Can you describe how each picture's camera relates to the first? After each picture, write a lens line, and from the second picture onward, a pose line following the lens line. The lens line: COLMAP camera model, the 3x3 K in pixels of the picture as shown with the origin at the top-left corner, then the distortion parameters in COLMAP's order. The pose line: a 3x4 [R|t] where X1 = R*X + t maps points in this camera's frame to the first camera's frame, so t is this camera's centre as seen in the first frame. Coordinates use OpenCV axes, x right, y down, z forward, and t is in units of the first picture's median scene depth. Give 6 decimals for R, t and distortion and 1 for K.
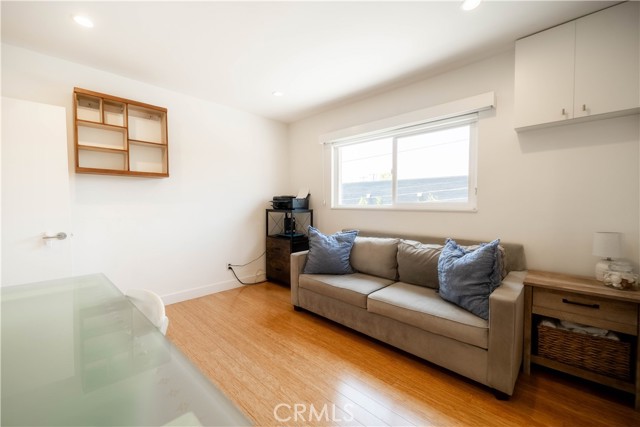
lens RADIAL K [[261.6, 0, 320.1], [0, 261.6, 213.3], [0, 0, 1]] dist [-0.000103, 0.000094]
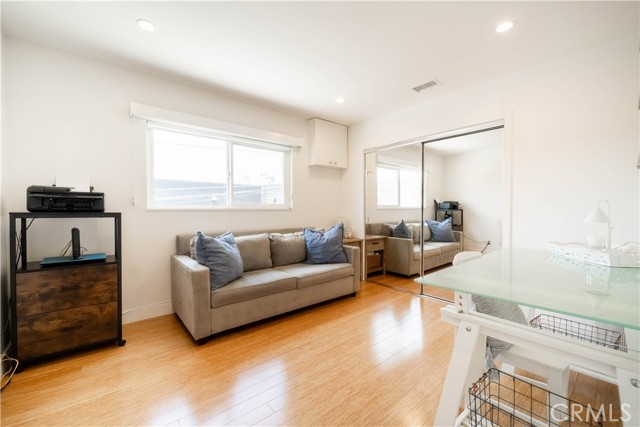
lens RADIAL K [[261.6, 0, 320.4], [0, 261.6, 211.4], [0, 0, 1]] dist [-0.000103, 0.000094]
pose [[0.095442, -0.011862, 0.995364, -0.898174], [0.034348, 0.999373, 0.008616, -0.006005], [-0.994842, 0.033367, 0.095789, 0.646512]]
